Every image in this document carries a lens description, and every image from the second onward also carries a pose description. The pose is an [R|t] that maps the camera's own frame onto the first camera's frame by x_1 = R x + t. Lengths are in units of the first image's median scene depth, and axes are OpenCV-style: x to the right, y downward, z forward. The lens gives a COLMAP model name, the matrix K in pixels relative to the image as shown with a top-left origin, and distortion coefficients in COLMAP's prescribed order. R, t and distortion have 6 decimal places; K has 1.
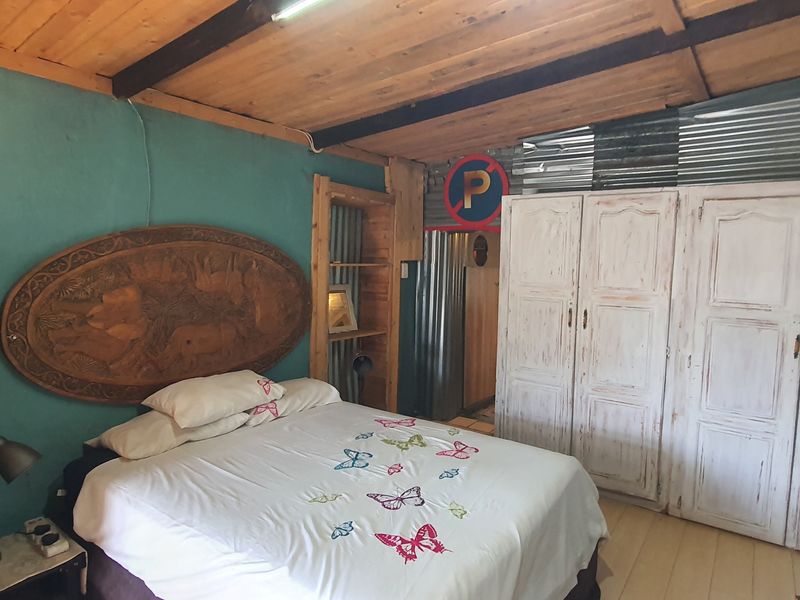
lens RADIAL K [[504.8, 0, 391.3], [0, 504.8, 302.7], [0, 0, 1]] dist [0.004064, -0.000011]
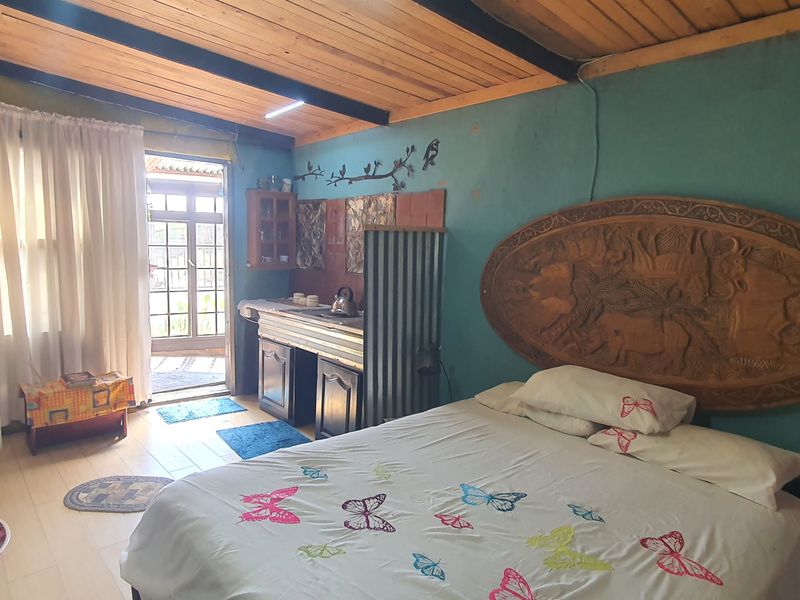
lens RADIAL K [[504.8, 0, 391.3], [0, 504.8, 302.7], [0, 0, 1]] dist [0.004064, -0.000011]
pose [[-0.198136, 0.104573, -0.974580, 0.565369], [-0.113539, 0.985151, 0.128790, -0.043831], [0.973576, 0.136171, -0.183321, 0.834935]]
